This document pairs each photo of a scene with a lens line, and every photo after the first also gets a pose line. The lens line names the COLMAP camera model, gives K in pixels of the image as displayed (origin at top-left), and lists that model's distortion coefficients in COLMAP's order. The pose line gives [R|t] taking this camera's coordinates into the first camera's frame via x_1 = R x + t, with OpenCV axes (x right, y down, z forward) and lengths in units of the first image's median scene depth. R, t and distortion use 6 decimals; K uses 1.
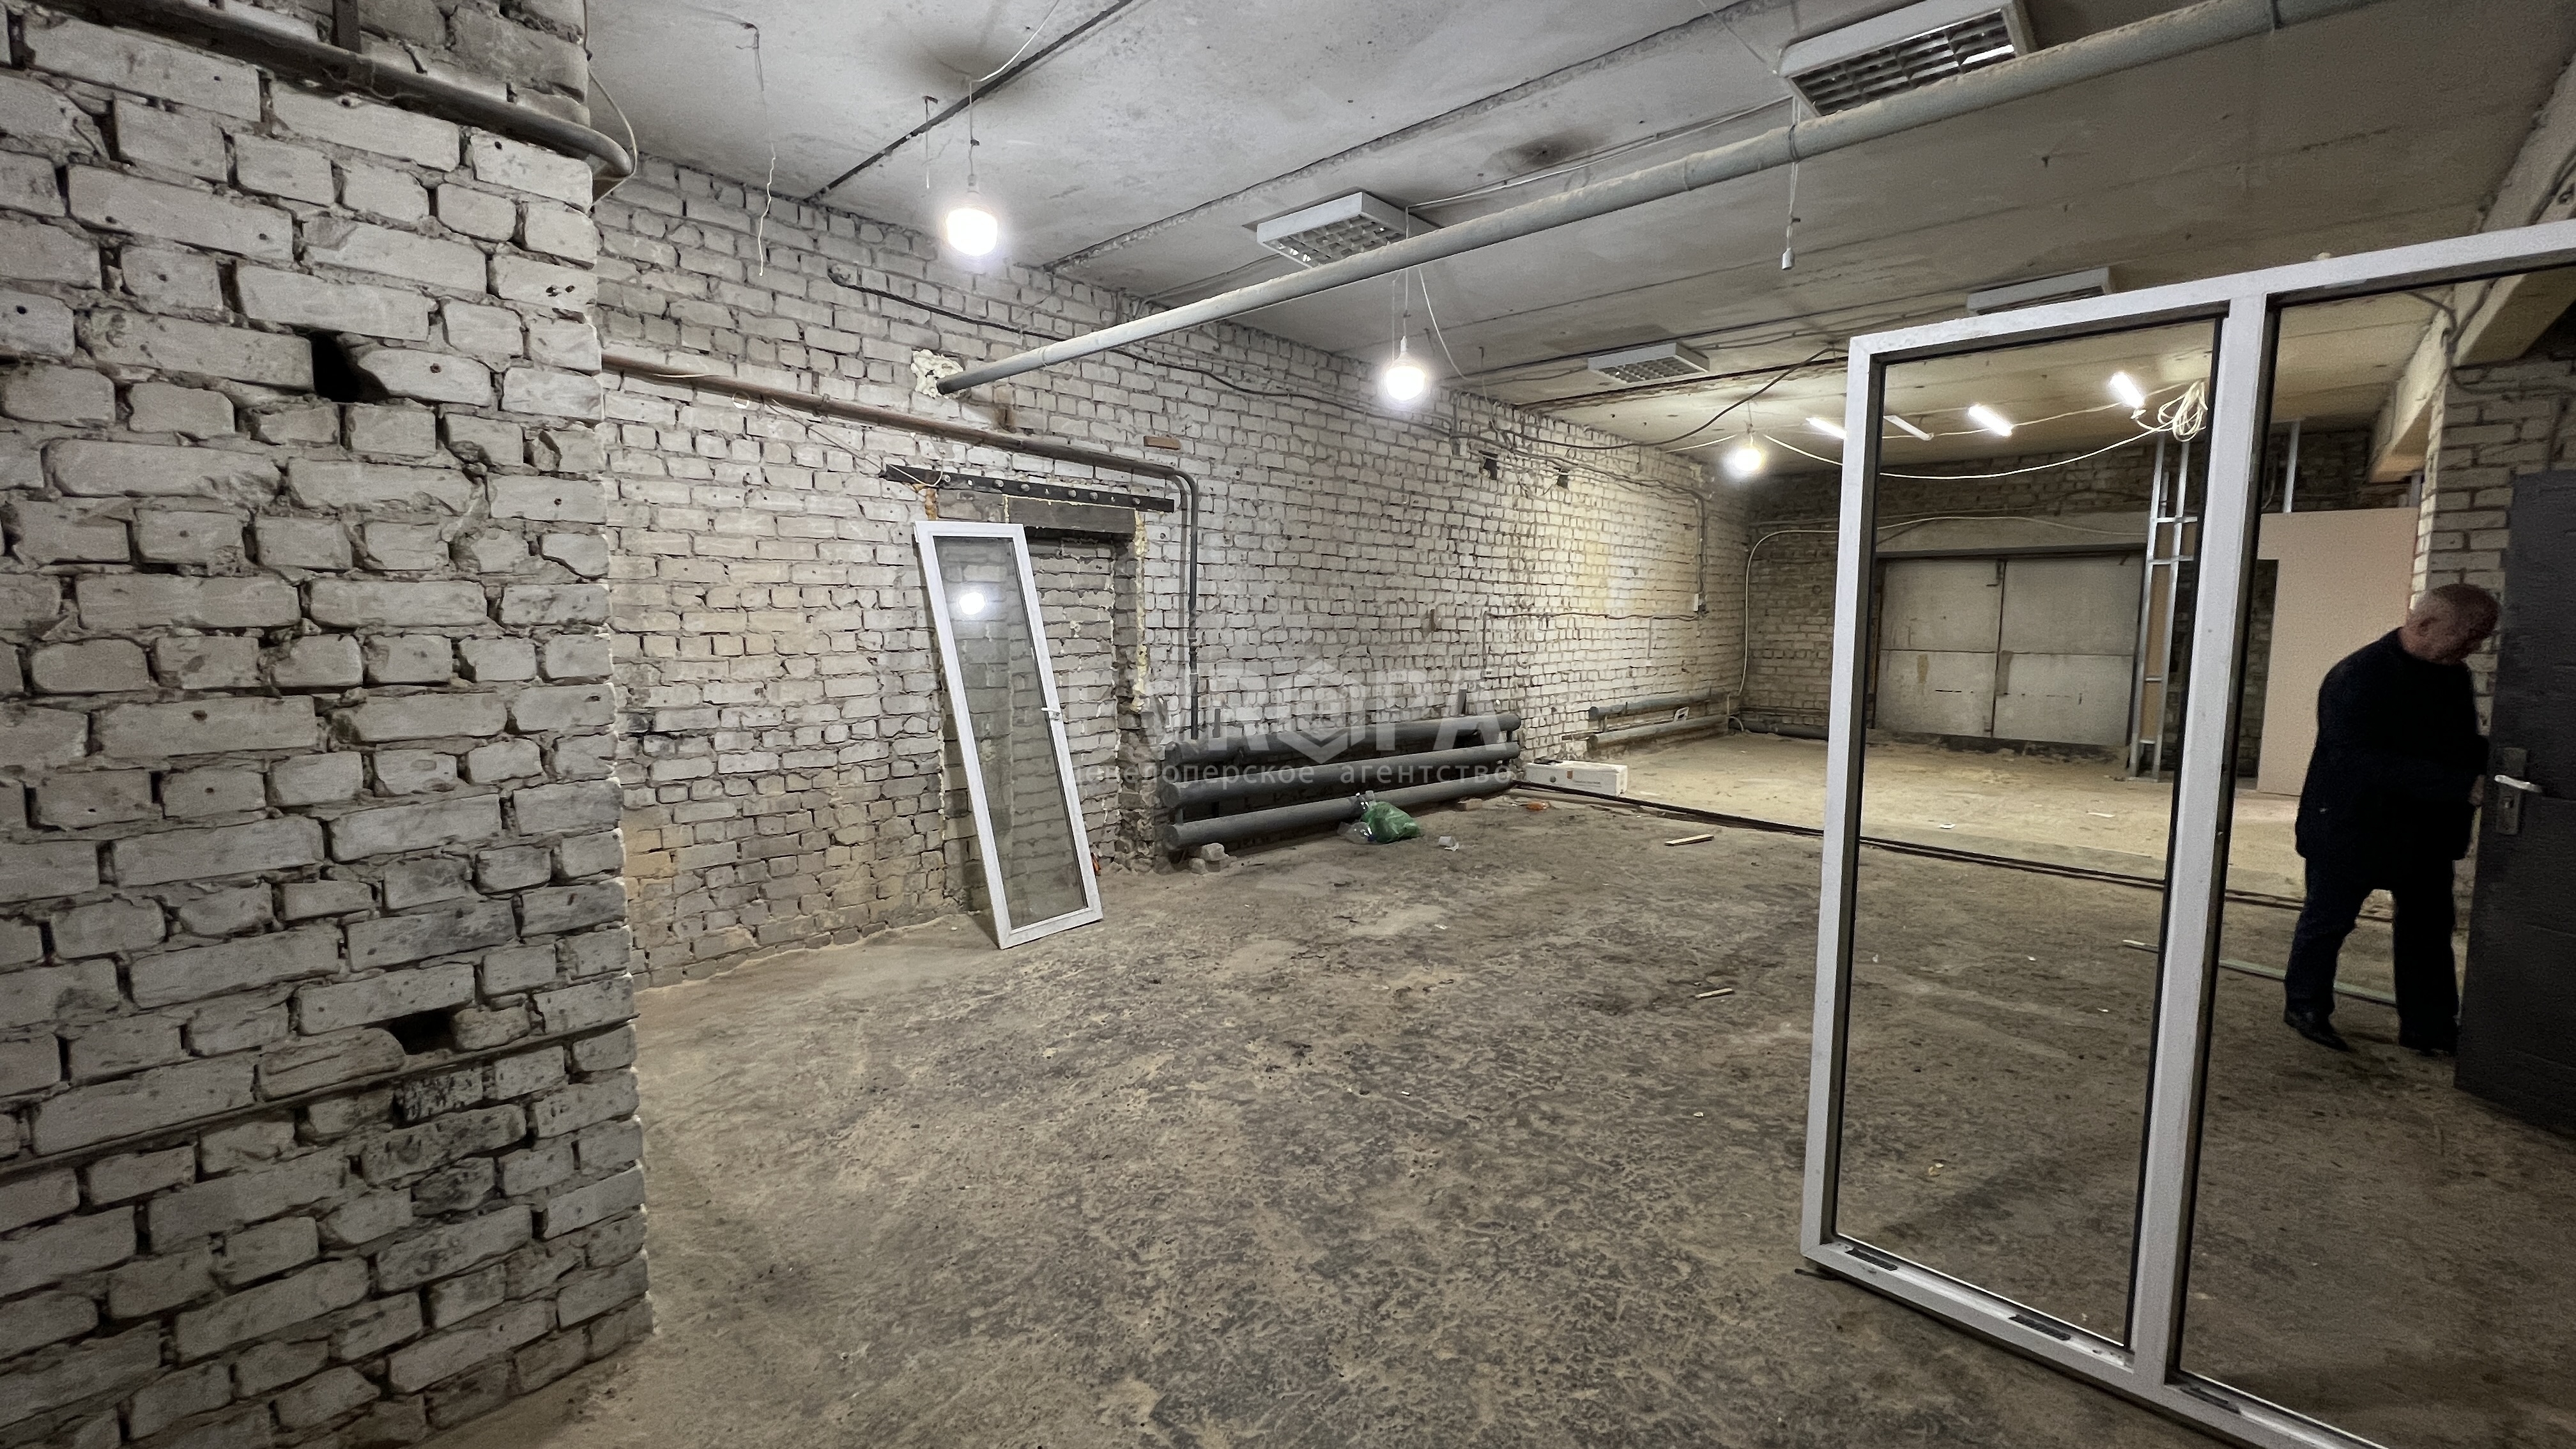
lens RADIAL K [[1033.9, 0, 1277.7], [0, 1033.9, 717.1], [0, 0, 1]] dist [-0.001425, 0.001104]
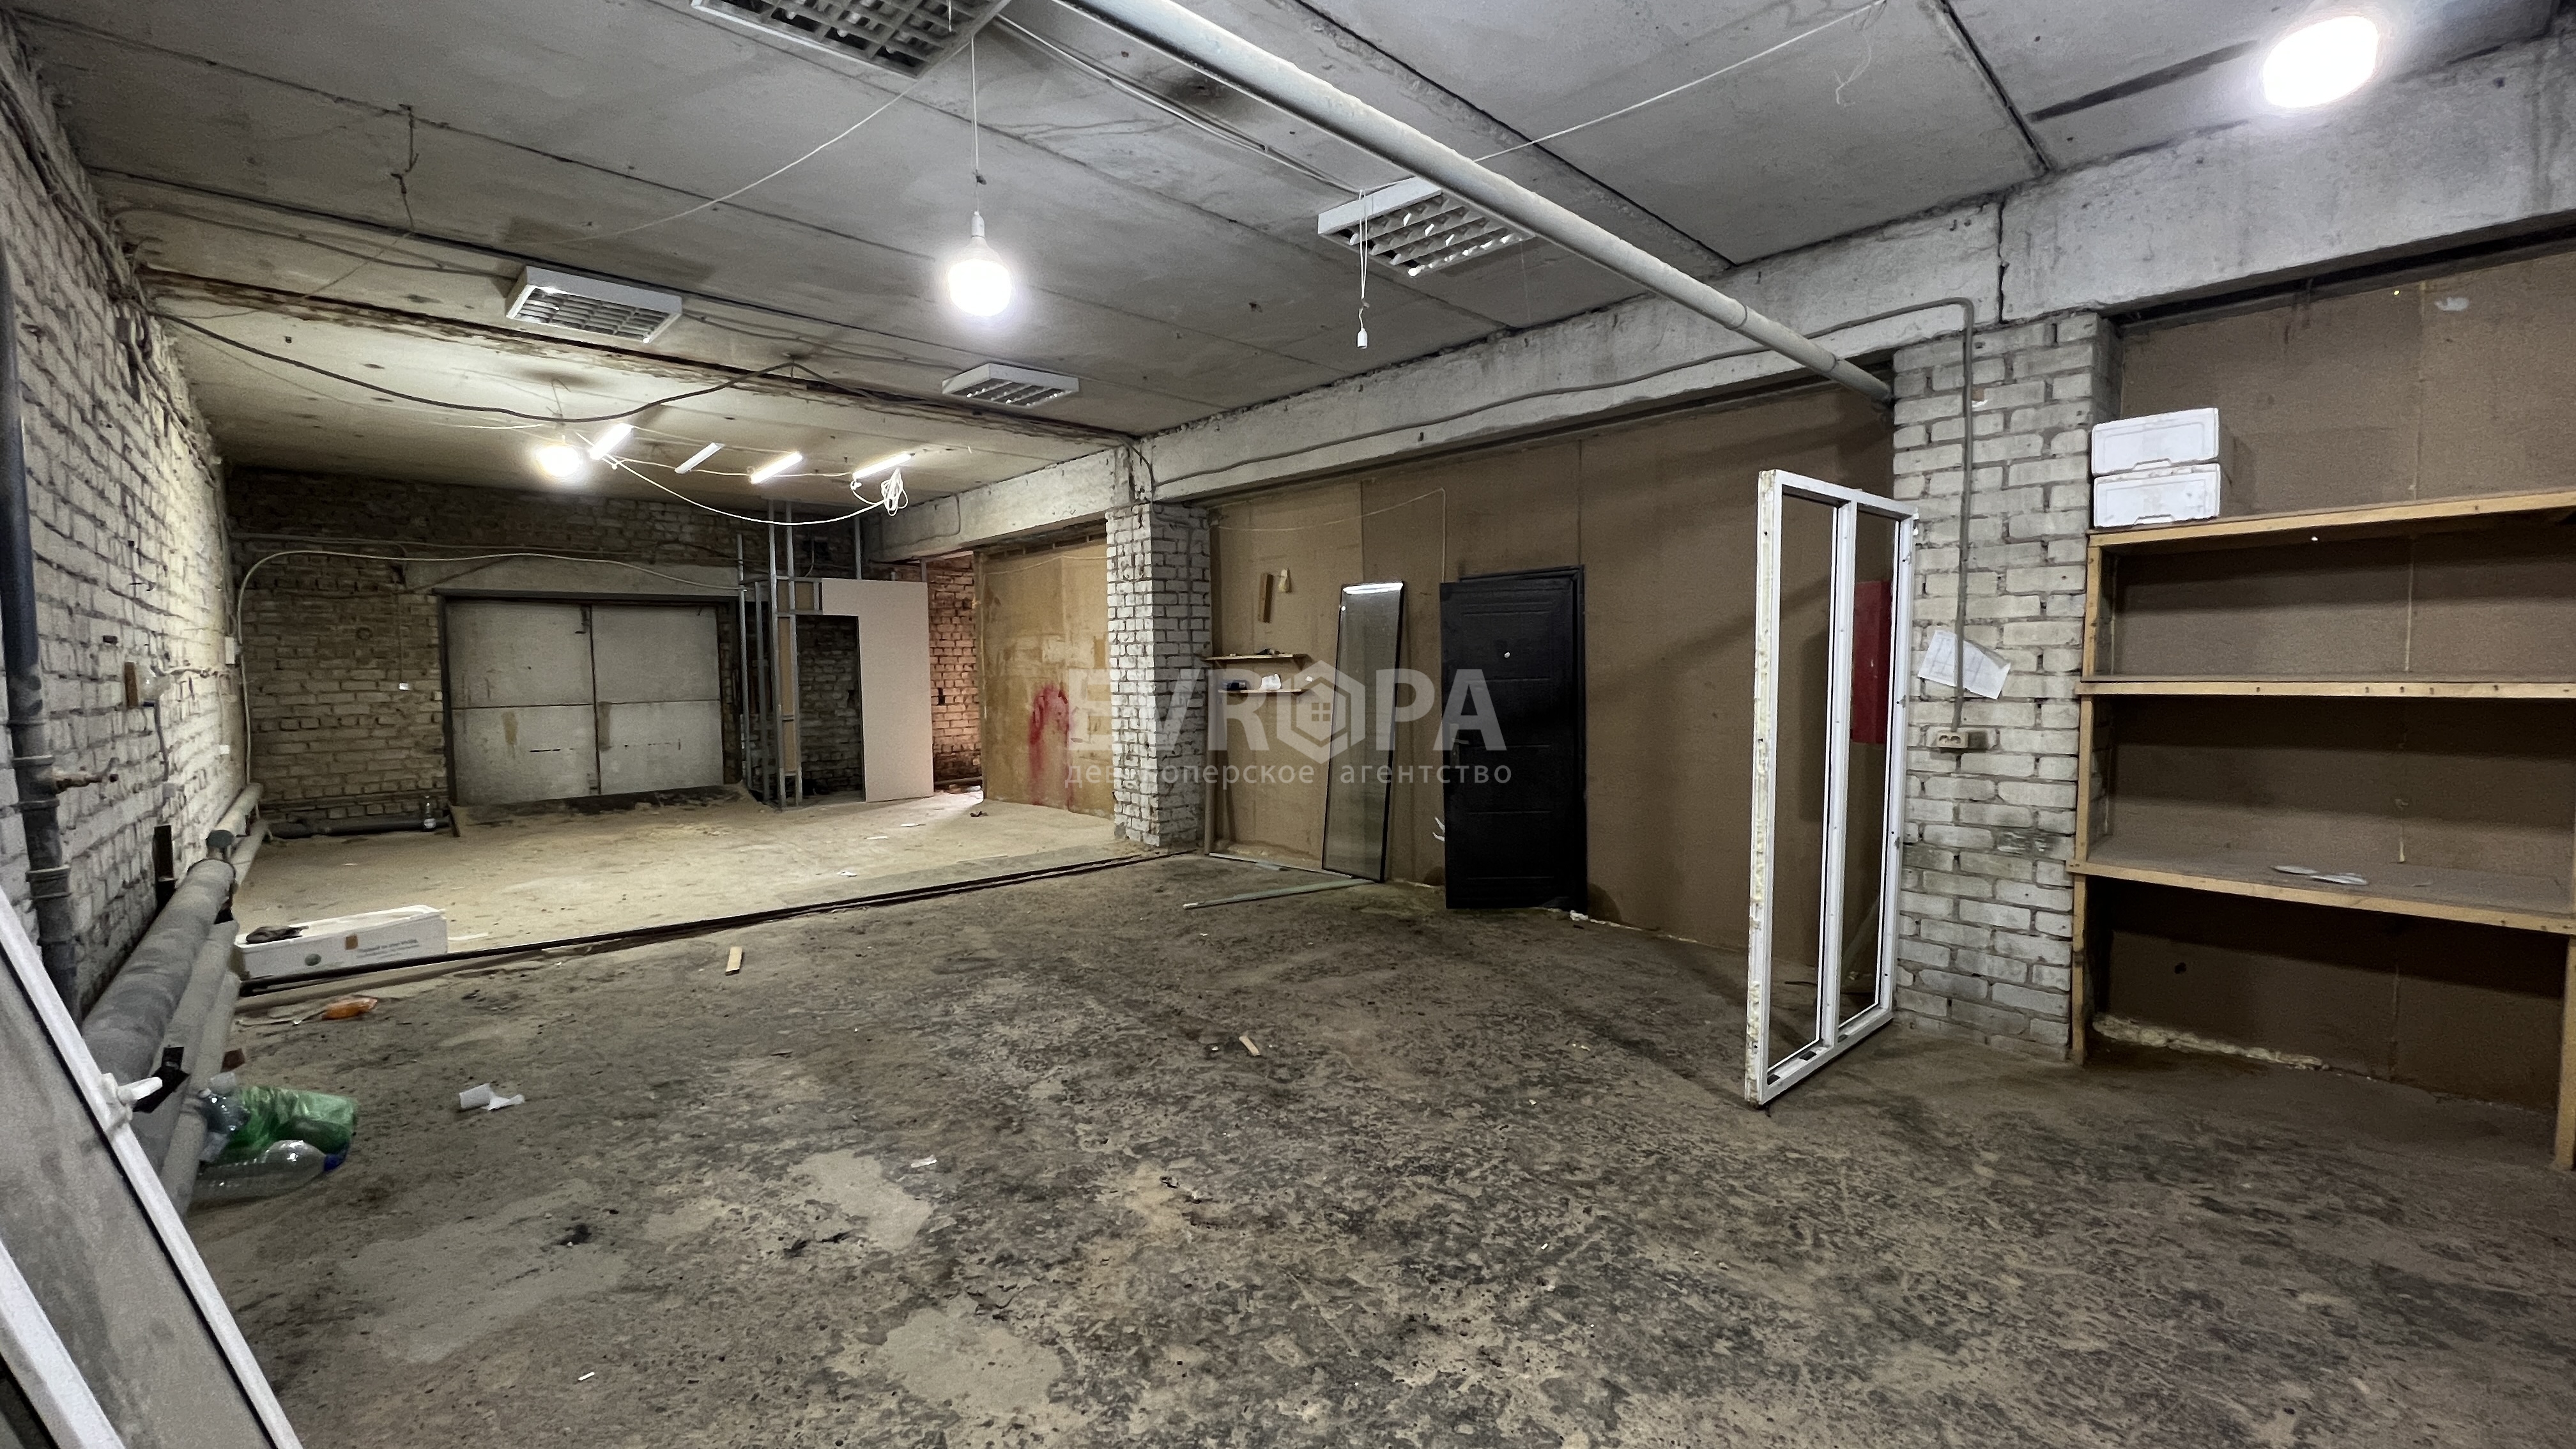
lens RADIAL K [[1033.9, 0, 1278.4], [0, 1033.9, 717.9], [0, 0, 1]] dist [-0.001425, 0.001104]
pose [[0.064905, -0.064660, 0.995794, -0.453148], [0.111168, 0.992155, 0.057178, -0.080105], [-0.991680, 0.106989, 0.071584, 0.743556]]
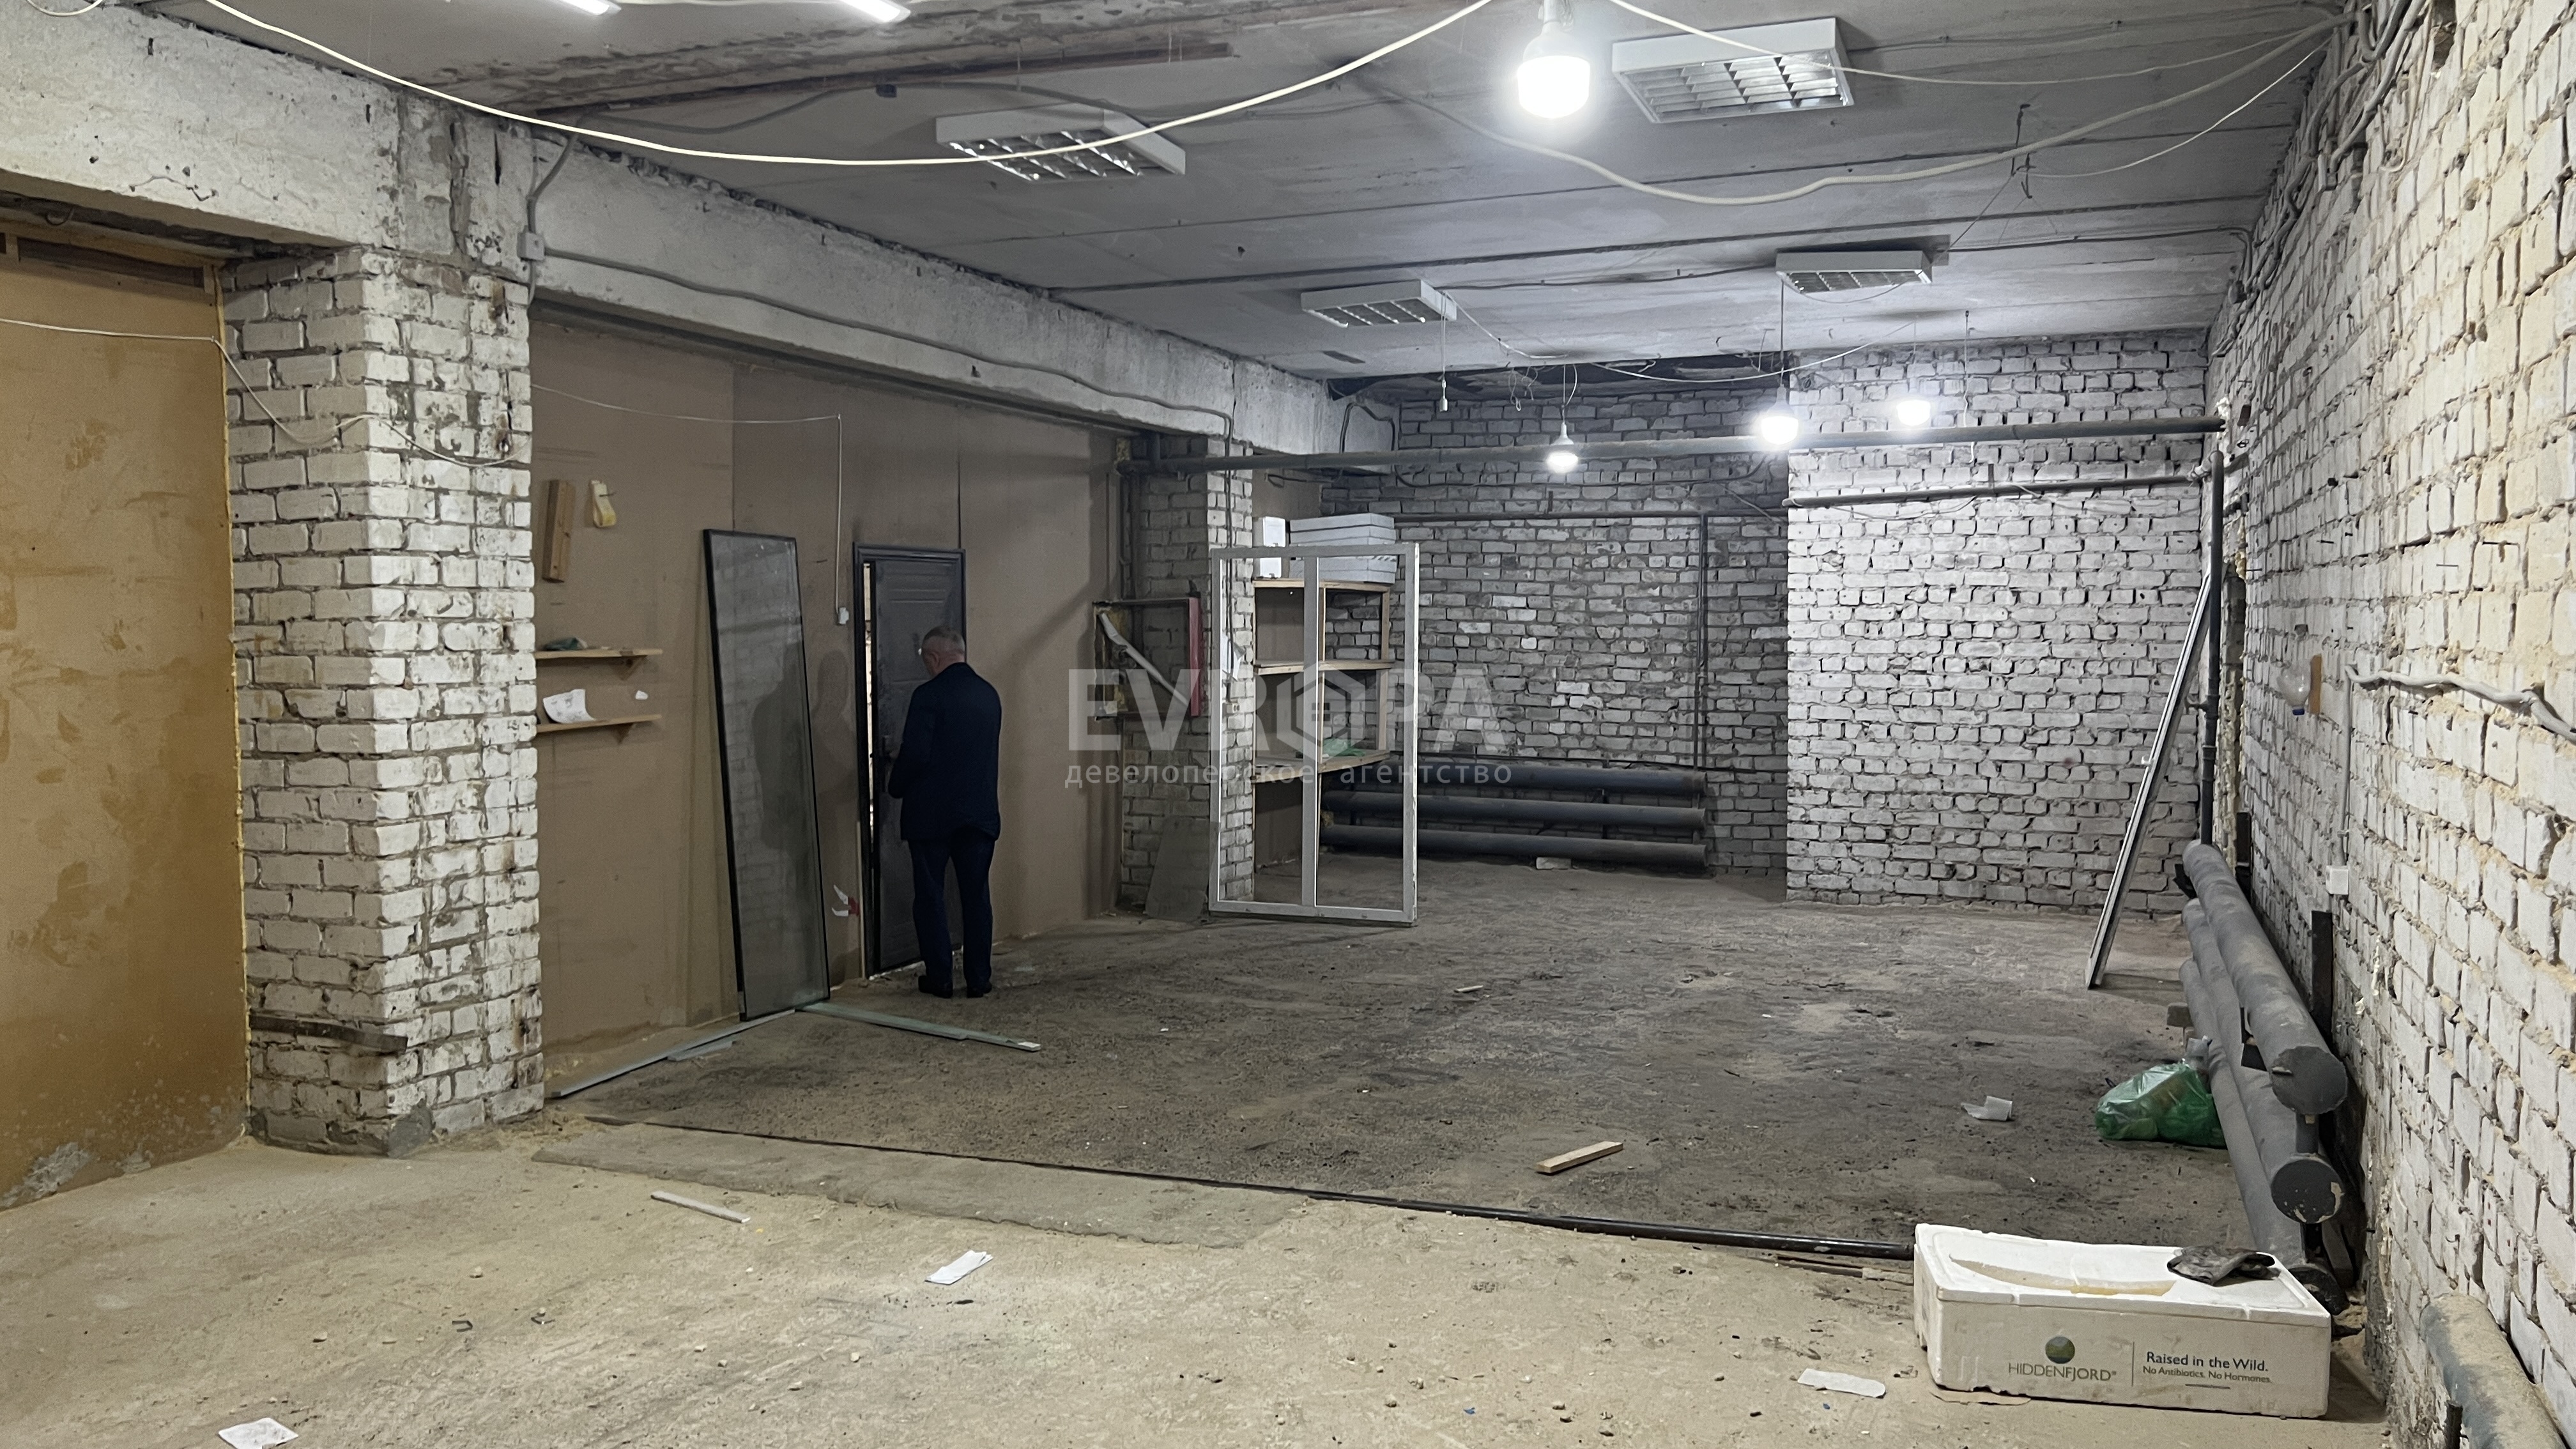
lens RADIAL K [[1961.0, 0, 1287.8], [0, 1961.0, 733.0], [0, 0, 1]] dist [-0.007472, -0.024060]
pose [[-0.927894, 0.016522, -0.372479, 1.177906], [-0.037894, 0.989665, 0.138298, -0.249380], [0.370914, 0.142441, -0.917678, 2.412582]]
